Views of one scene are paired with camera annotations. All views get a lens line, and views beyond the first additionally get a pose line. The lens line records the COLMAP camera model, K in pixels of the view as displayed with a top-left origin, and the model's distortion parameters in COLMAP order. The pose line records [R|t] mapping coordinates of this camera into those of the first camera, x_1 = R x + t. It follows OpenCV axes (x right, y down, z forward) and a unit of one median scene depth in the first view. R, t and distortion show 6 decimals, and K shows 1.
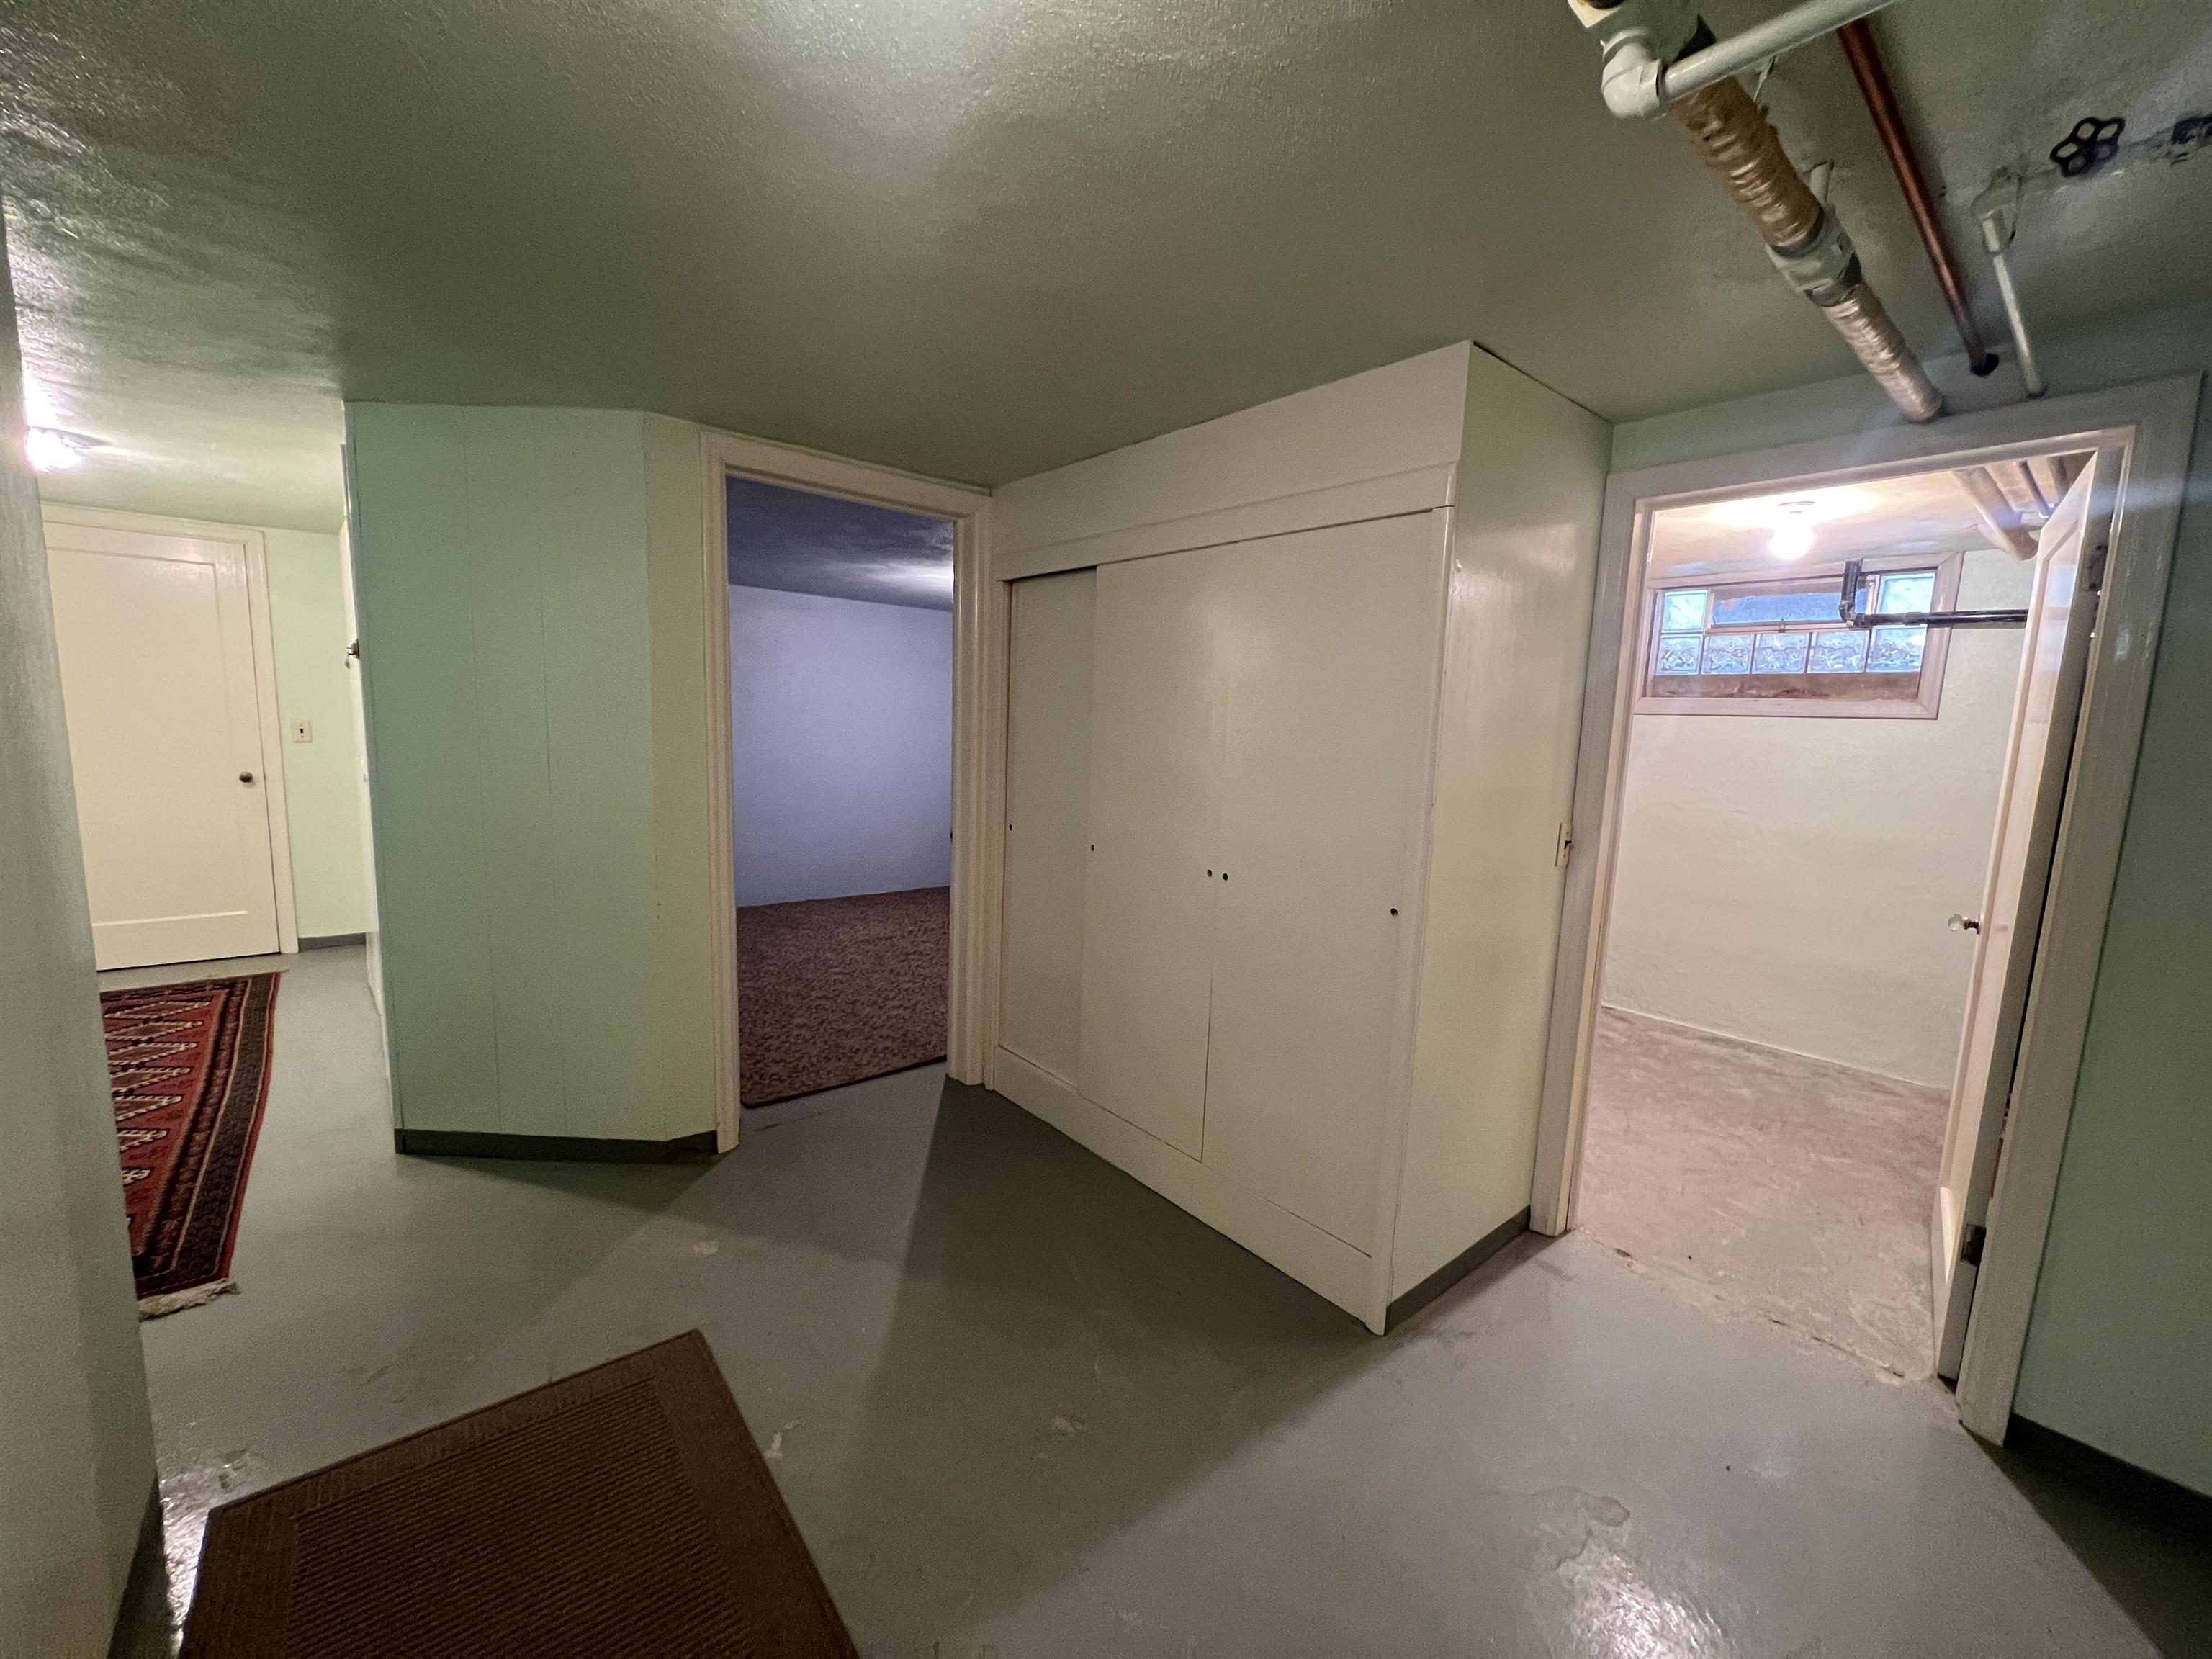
lens RADIAL K [[880.7, 0, 1109.6], [0, 880.7, 829.9], [0, 0, 1]] dist [0.000370, -0.000176]
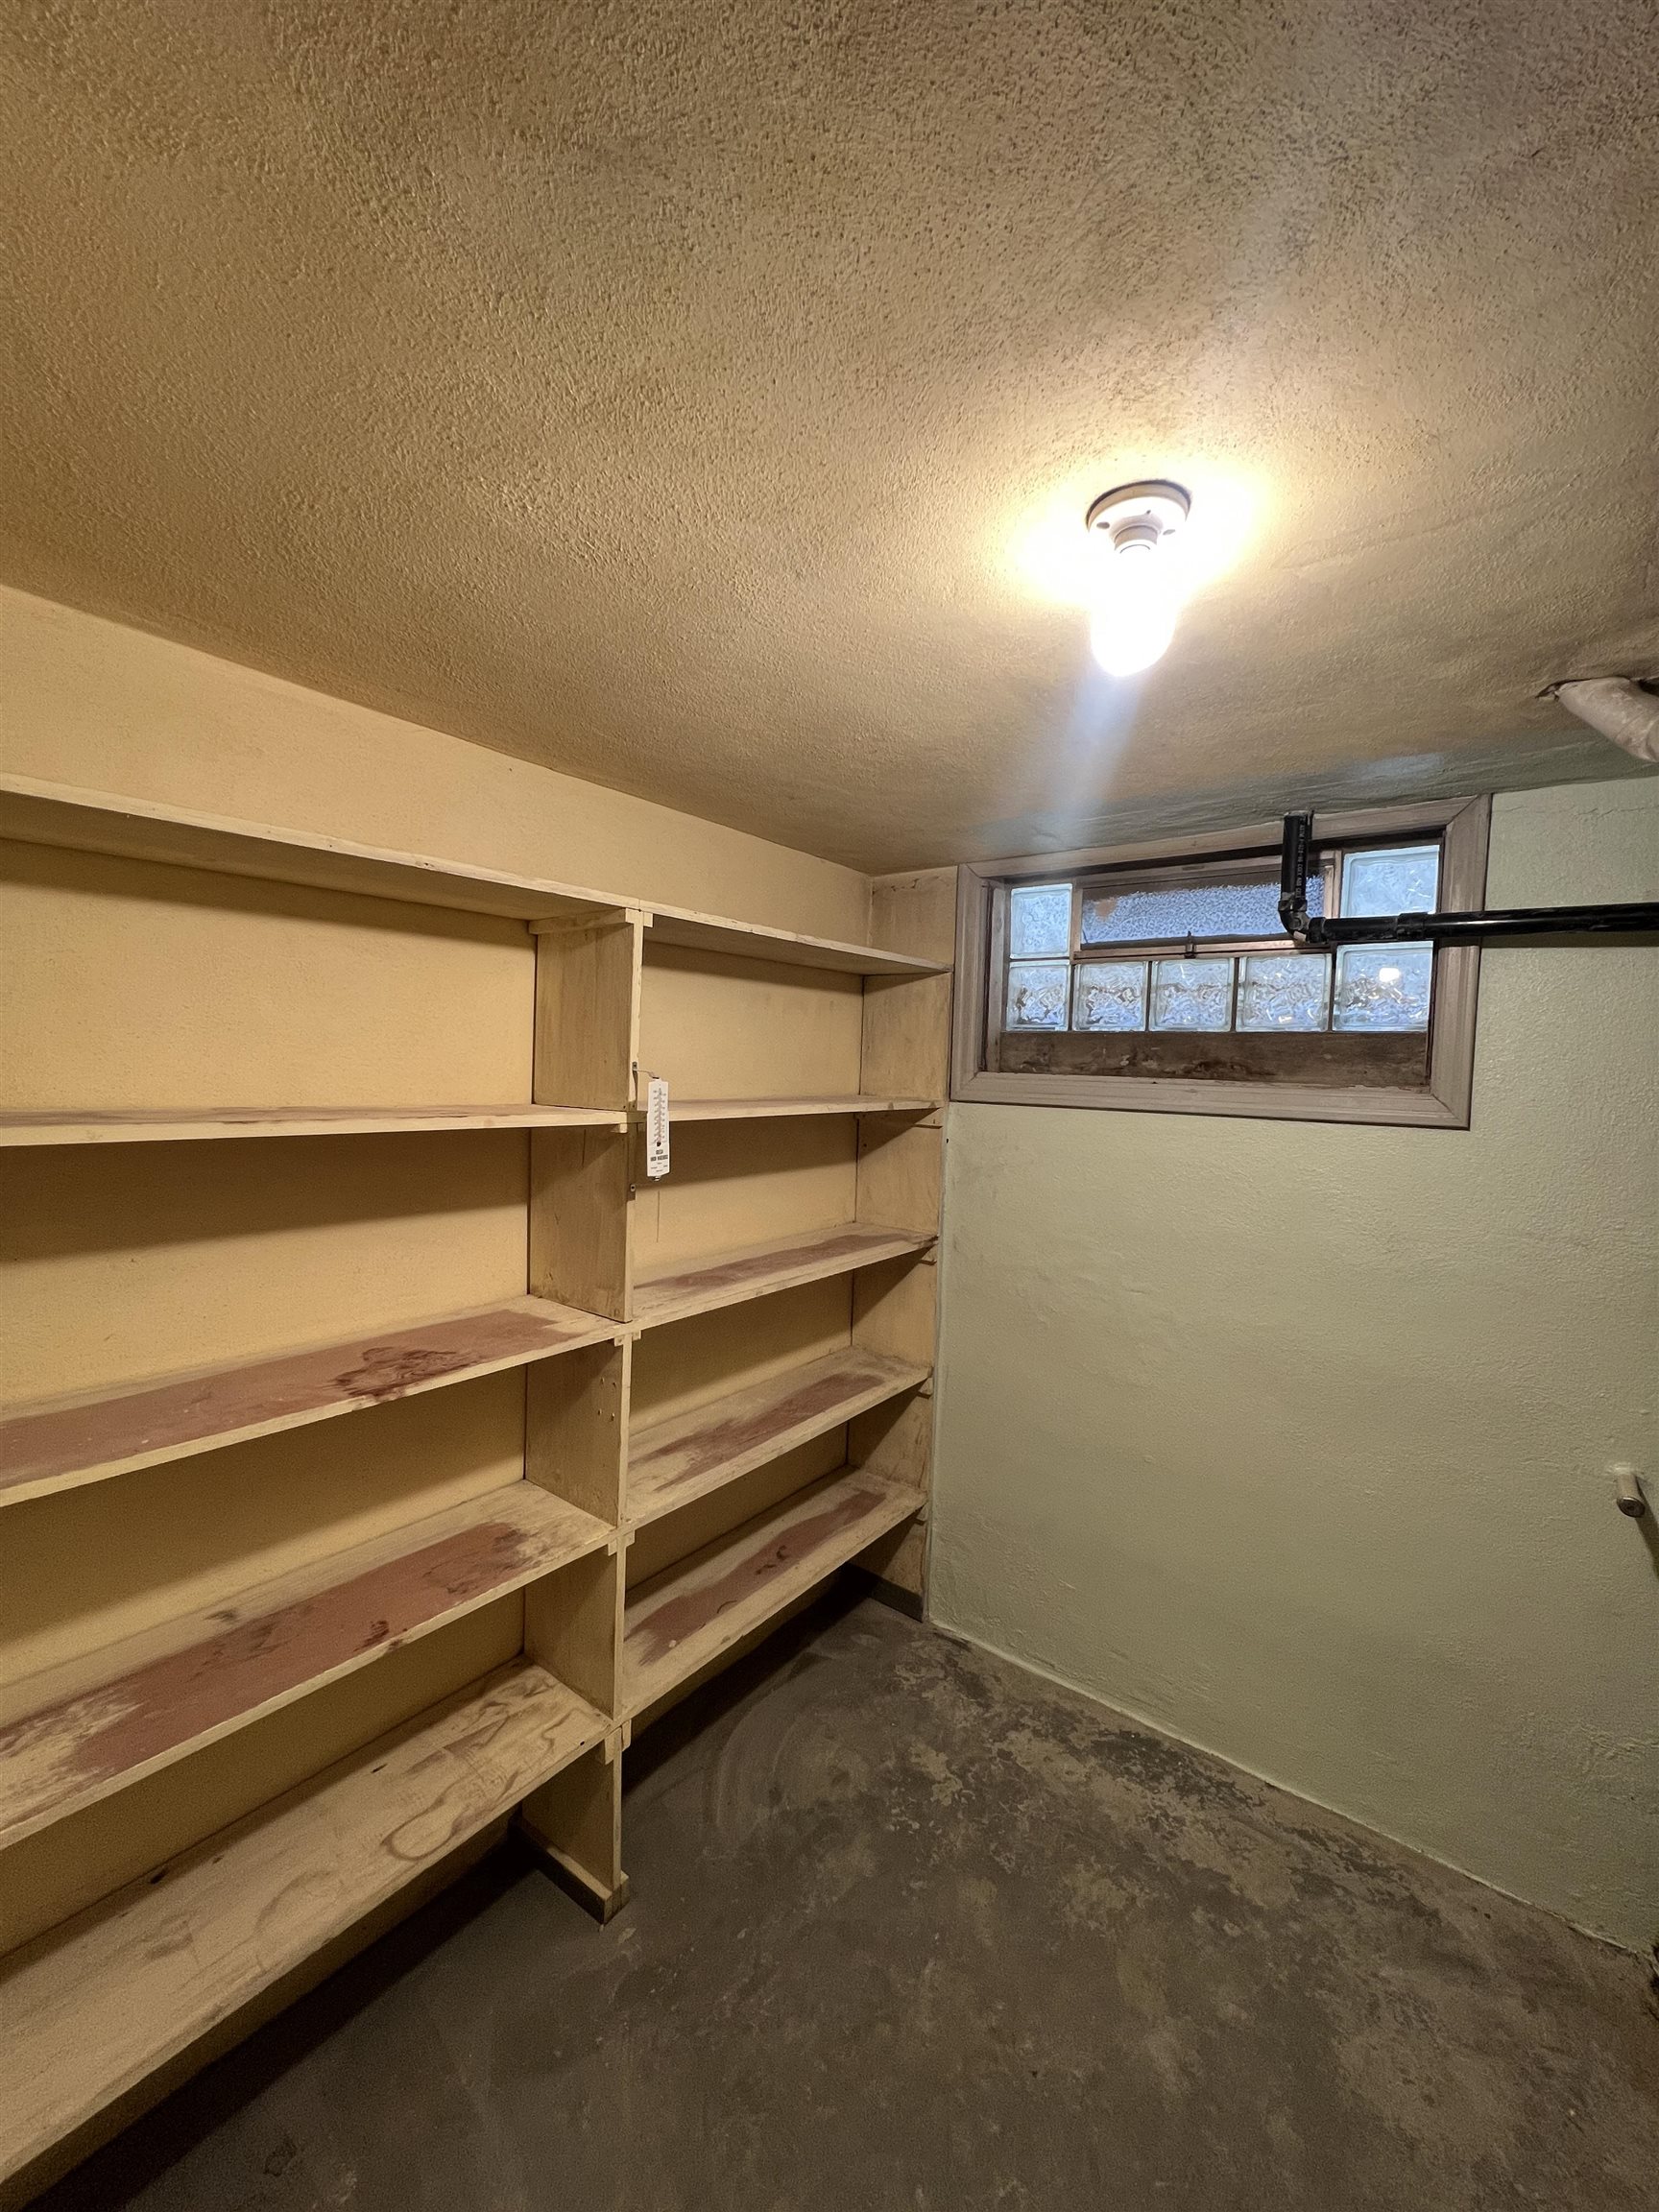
lens RADIAL K [[880.7, 0, 830.6], [0, 880.7, 1101.5], [0, 0, 1]] dist [0.000370, -0.000176]
pose [[0.977821, -0.014805, 0.208919, 0.450924], [0.031796, 0.996430, -0.078205, -0.104673], [-0.207016, 0.083113, 0.974801, 0.547453]]
